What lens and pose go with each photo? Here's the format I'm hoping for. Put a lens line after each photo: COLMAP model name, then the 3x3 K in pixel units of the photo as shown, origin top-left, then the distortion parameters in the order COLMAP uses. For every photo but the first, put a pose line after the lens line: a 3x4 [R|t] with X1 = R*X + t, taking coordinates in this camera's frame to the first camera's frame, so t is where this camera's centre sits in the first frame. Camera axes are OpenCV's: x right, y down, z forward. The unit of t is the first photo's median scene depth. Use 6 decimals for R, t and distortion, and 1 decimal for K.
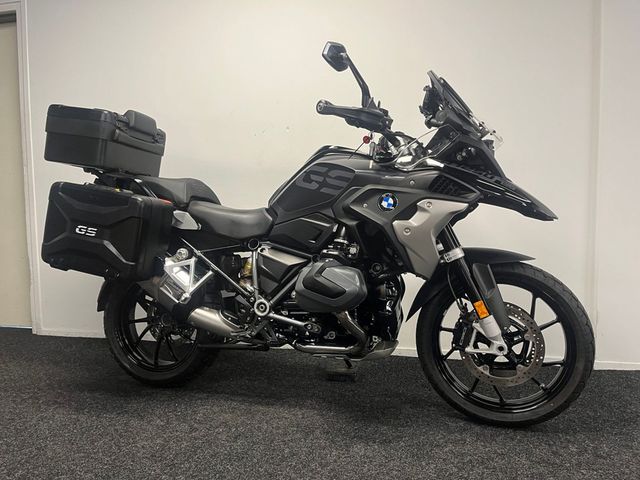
lens RADIAL K [[490.1, 0, 320.0], [0, 490.1, 240.0], [0, 0, 1]] dist [0.078691, -0.116099]
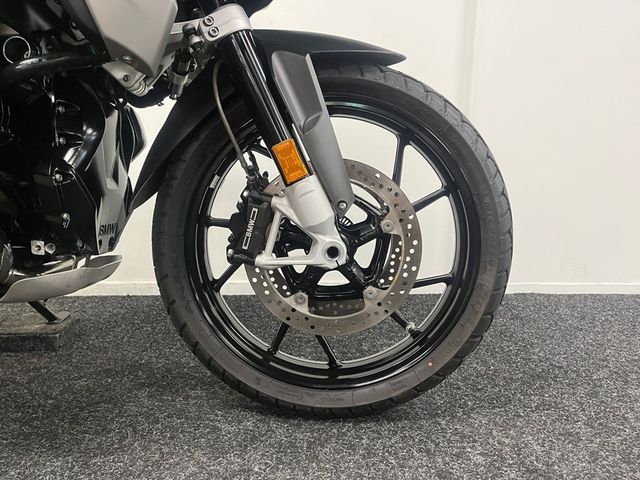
lens RADIAL K [[490.1, 0, 320.0], [0, 490.1, 240.0], [0, 0, 1]] dist [0.078691, -0.116099]
pose [[0.948686, -0.023695, 0.315332, 0.207823], [-0.008477, 0.994925, 0.100265, 0.157020], [-0.316107, -0.097793, 0.943670, 0.567314]]
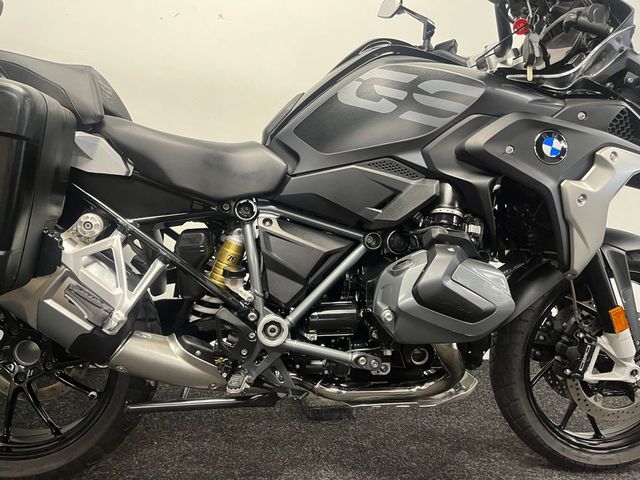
lens RADIAL K [[490.1, 0, 320.0], [0, 490.1, 240.0], [0, 0, 1]] dist [0.078691, -0.116099]
pose [[0.911346, 0.001827, 0.411638, -0.307203], [-0.038502, 0.995985, 0.080821, -0.005447], [-0.409837, -0.089505, 0.907757, 0.533149]]
